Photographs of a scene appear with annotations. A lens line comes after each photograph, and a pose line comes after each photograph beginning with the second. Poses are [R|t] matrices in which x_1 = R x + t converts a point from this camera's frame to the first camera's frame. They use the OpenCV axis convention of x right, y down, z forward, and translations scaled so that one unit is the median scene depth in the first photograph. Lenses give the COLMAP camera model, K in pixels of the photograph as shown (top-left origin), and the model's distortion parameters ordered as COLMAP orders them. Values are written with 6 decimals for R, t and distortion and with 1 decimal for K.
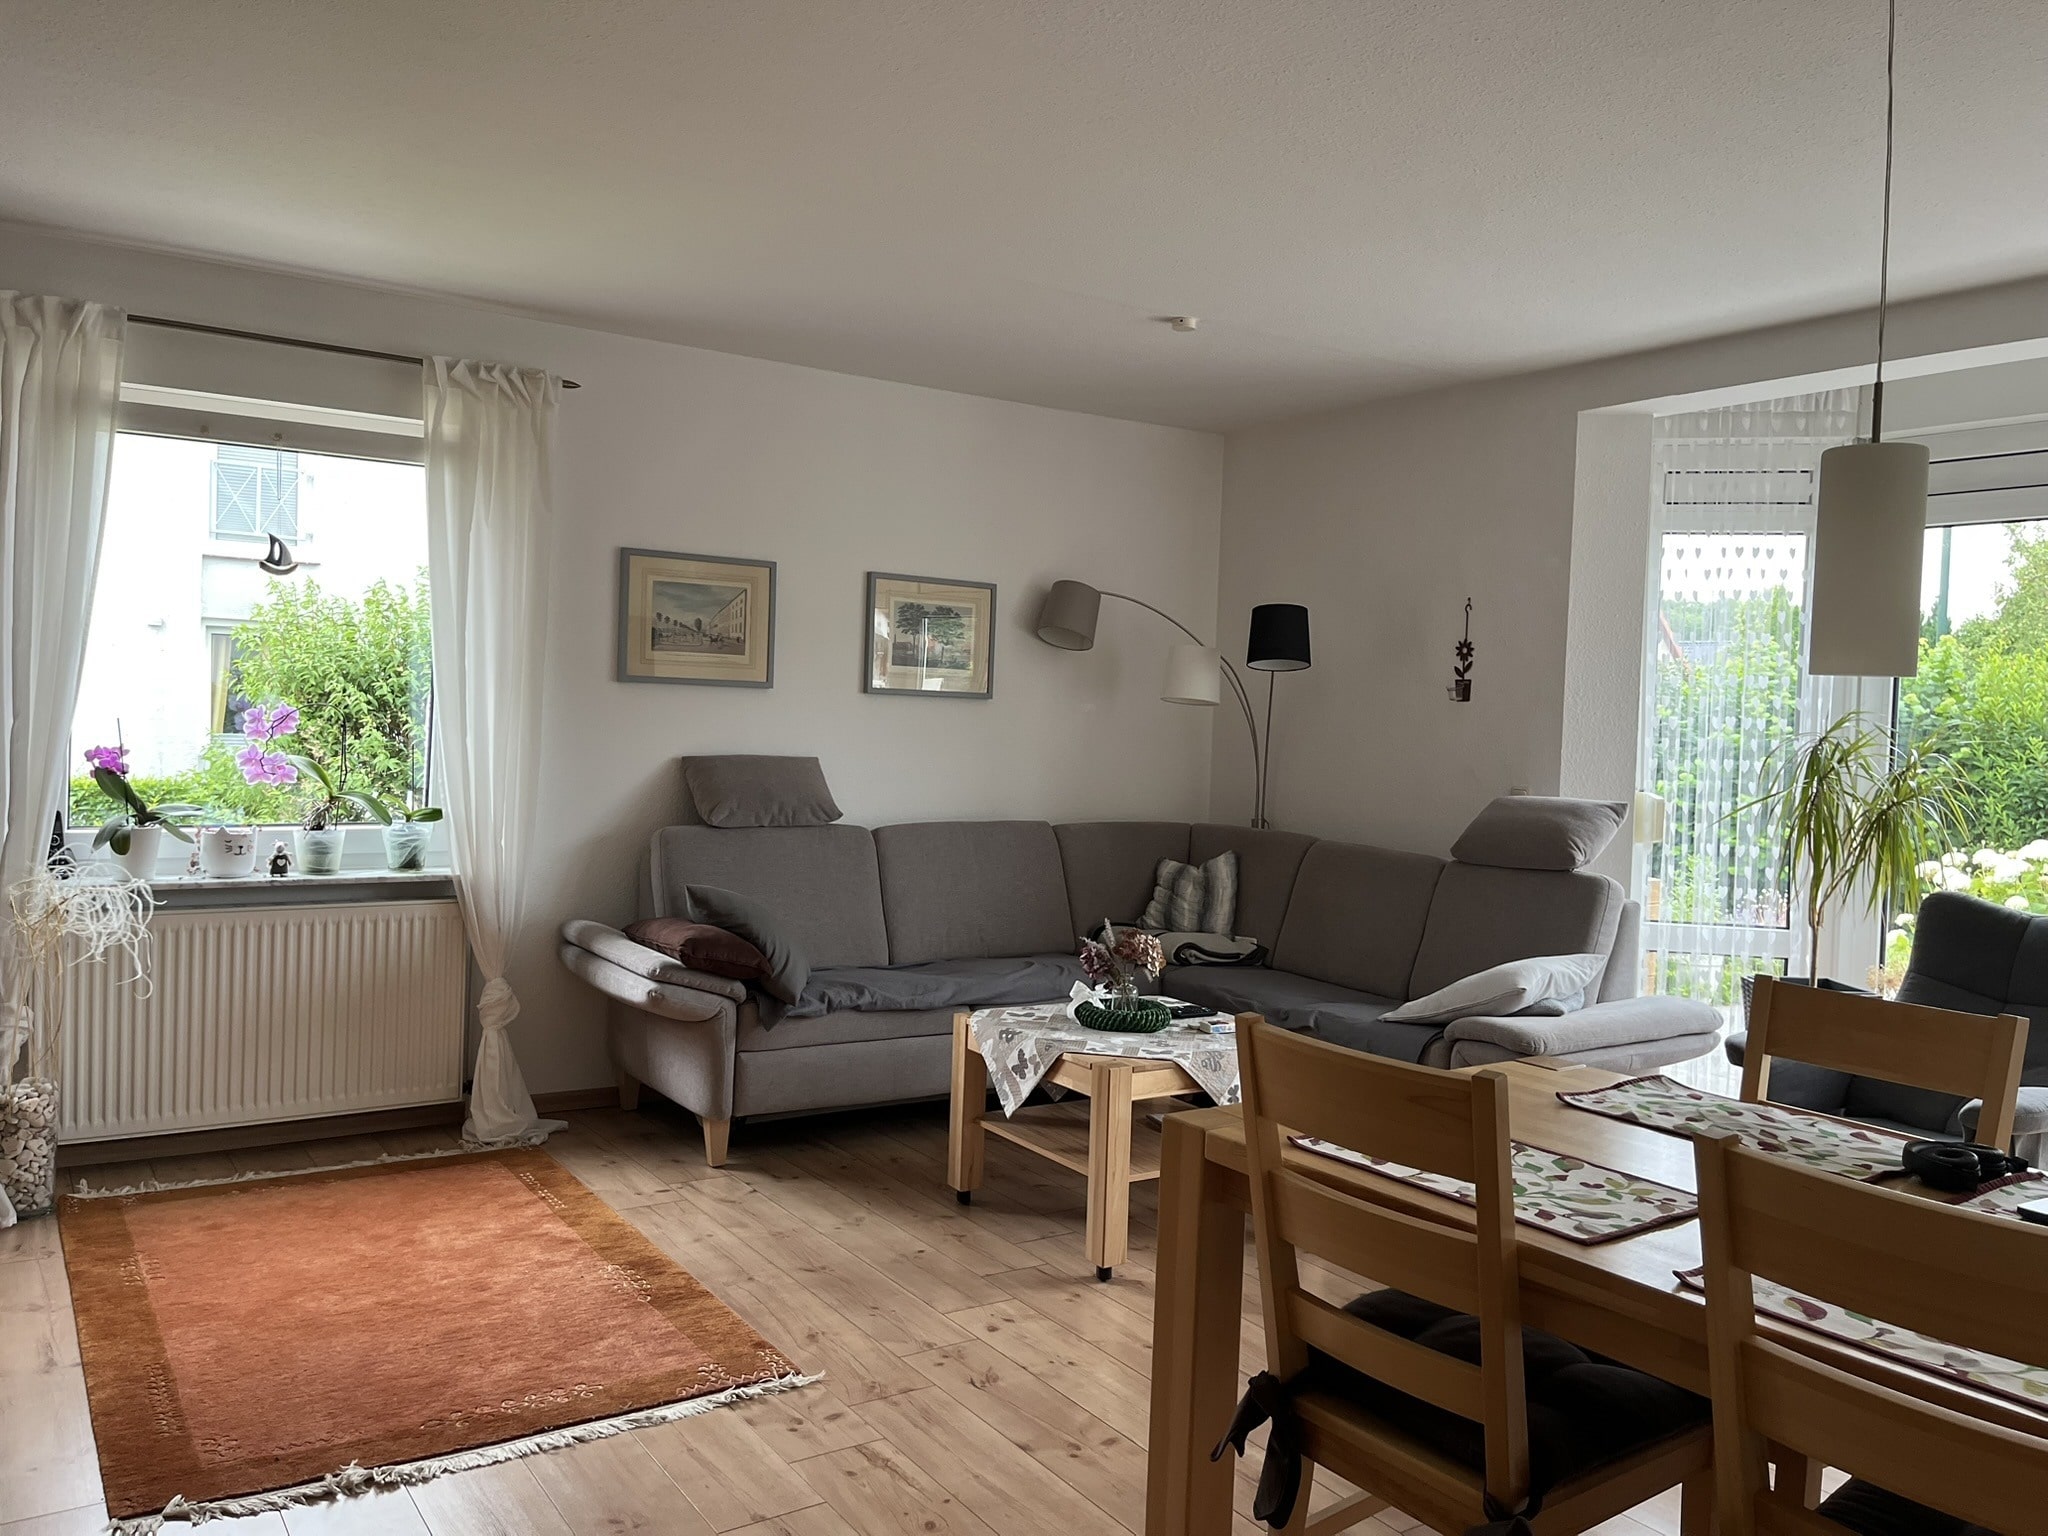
lens RADIAL K [[1552.2, 0, 1034.9], [0, 1552.2, 764.3], [0, 0, 1]] dist [0.040043, -0.081810]
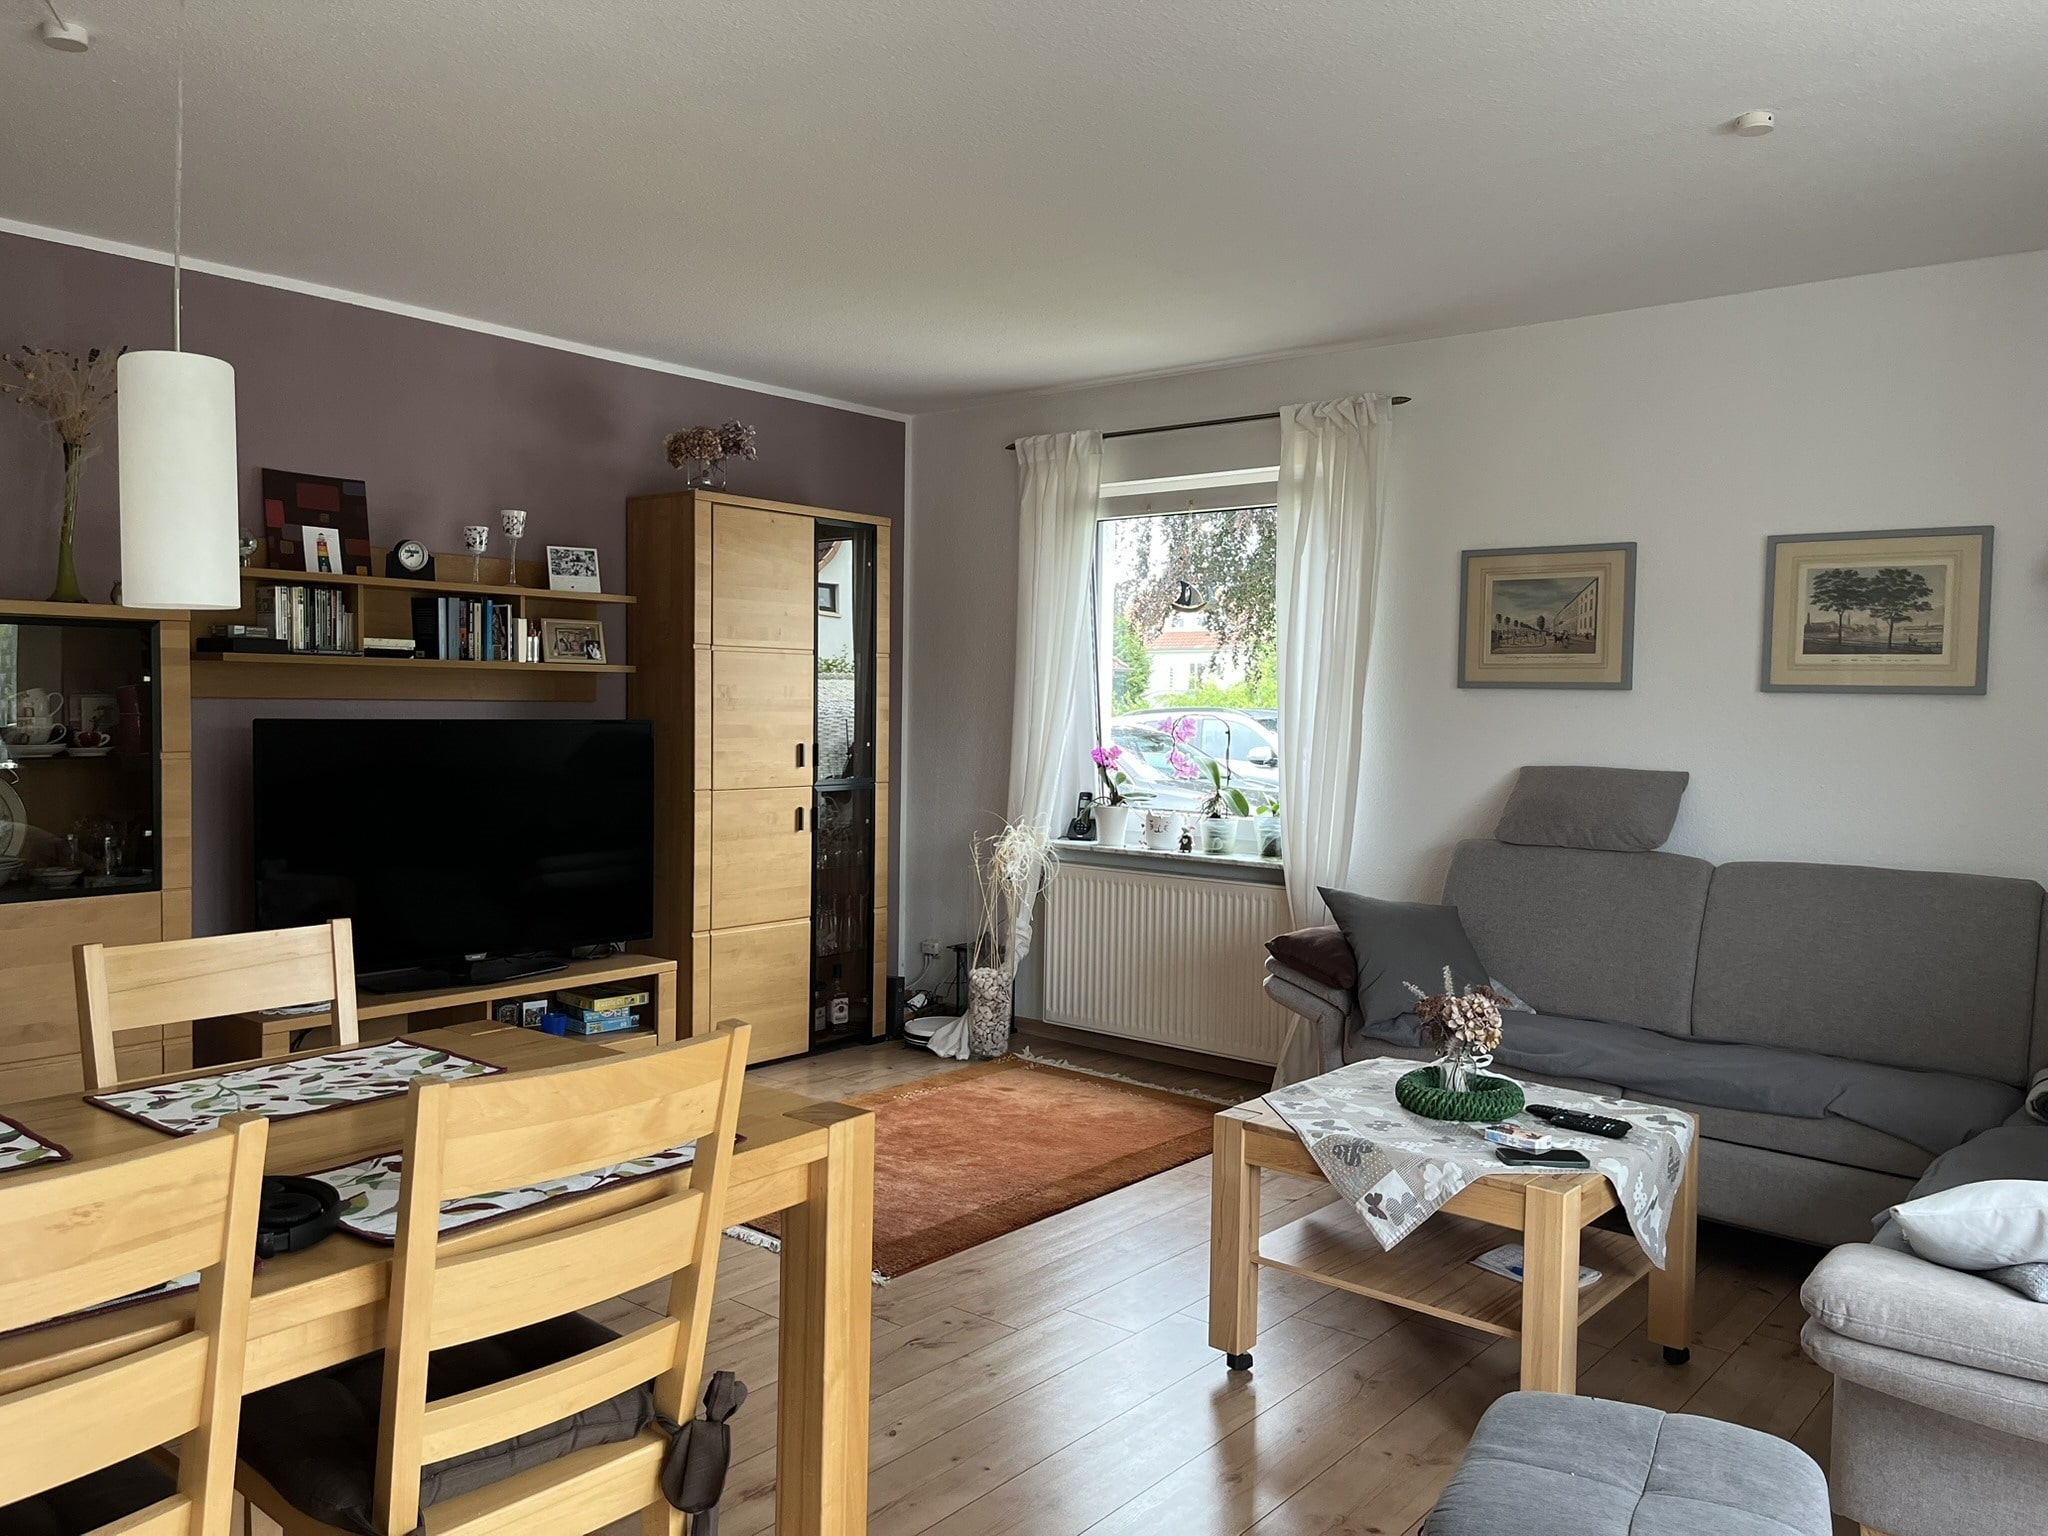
lens RADIAL K [[1552.2, 0, 1026.5], [0, 1552.2, 766.5], [0, 0, 1]] dist [0.040043, -0.081810]
pose [[0.260202, 0.011795, -0.965482, 0.607082], [-0.038571, 0.999254, 0.001813, 0.004819], [0.964784, 0.036768, 0.260463, 0.484125]]
